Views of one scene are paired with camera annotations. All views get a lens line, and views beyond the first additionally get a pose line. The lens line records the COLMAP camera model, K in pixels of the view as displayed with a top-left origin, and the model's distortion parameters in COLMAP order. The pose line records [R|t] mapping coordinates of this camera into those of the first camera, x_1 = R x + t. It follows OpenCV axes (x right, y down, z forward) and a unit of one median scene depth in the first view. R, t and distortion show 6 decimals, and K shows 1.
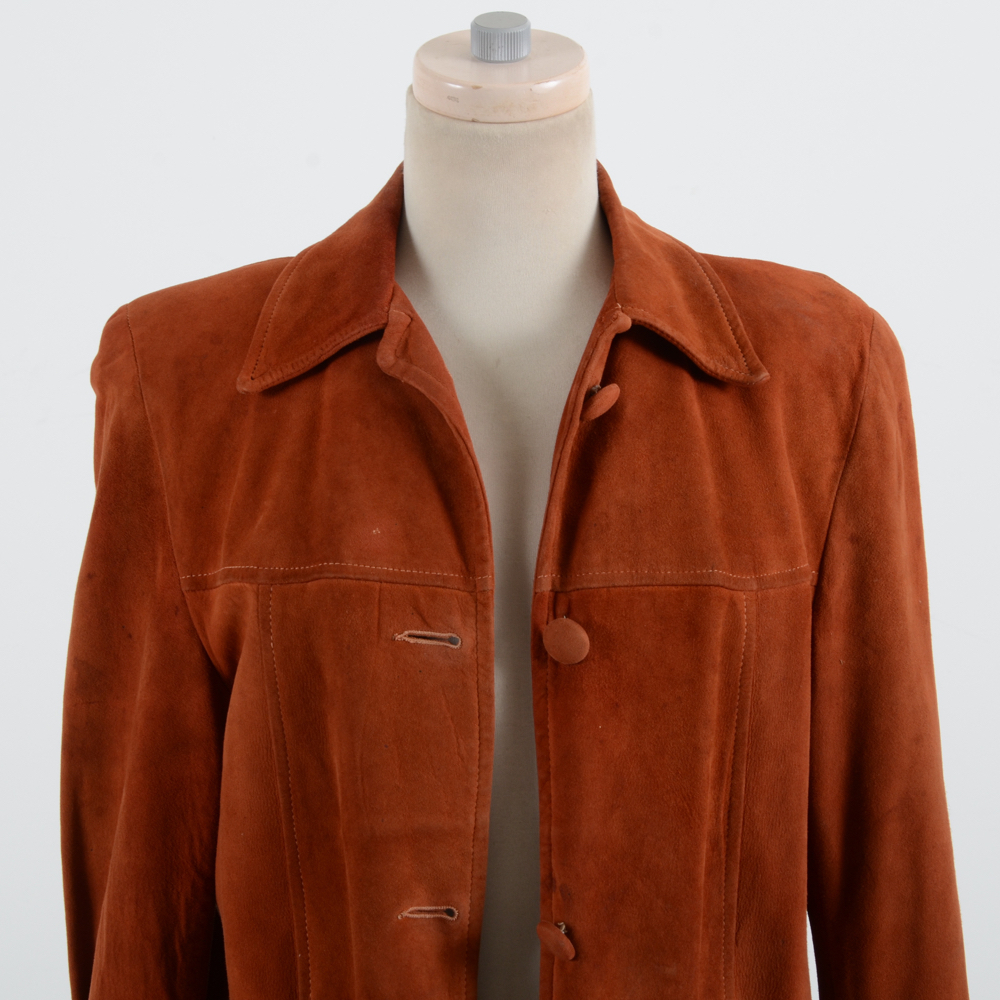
lens RADIAL K [[2526.3, 0, 512.9], [0, 2526.3, 524.3], [0, 0, 1]] dist [0.272023, 0.000000]
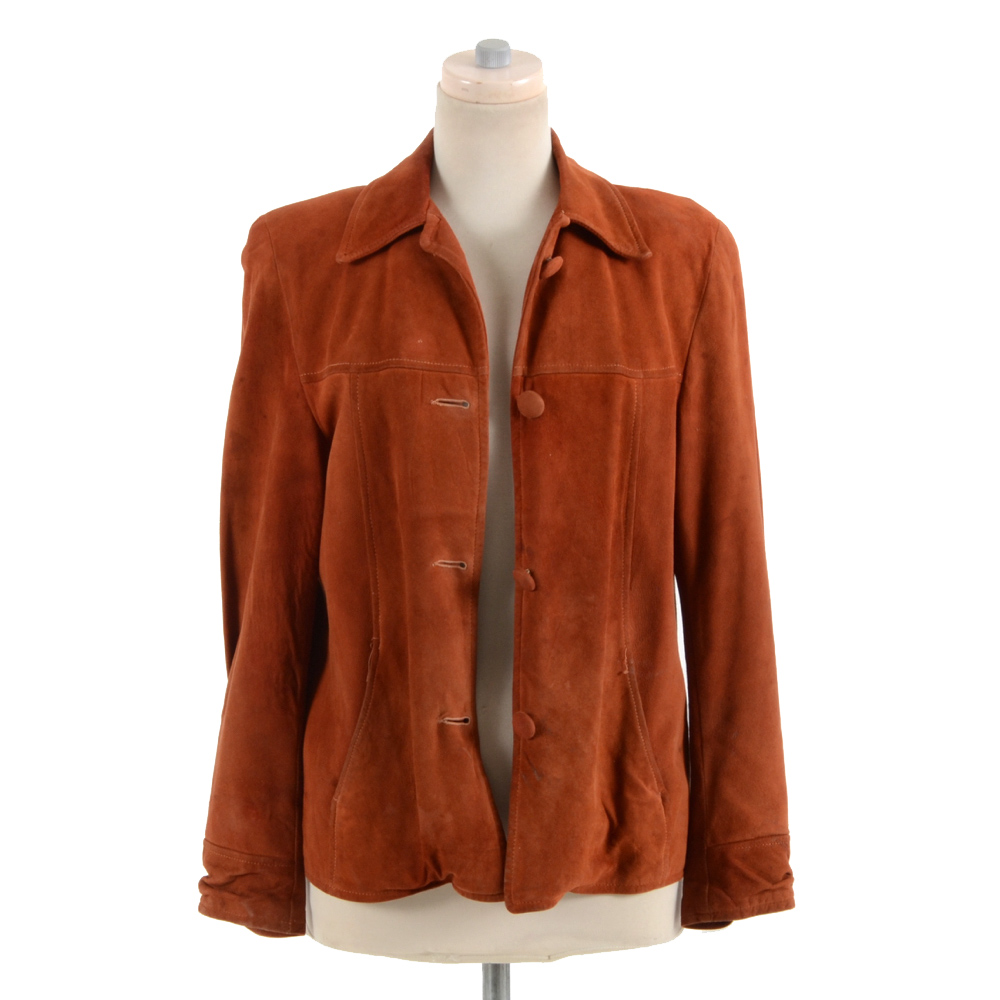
lens RADIAL K [[2526.3, 0, 504.7], [0, 2526.3, 461.8], [0, 0, 1]] dist [0.272023, 0.000000]
pose [[0.999970, 0.003890, 0.006719, -0.007927], [-0.003721, 0.999680, -0.025019, 0.126479], [-0.006814, 0.024993, 0.999664, -0.705705]]
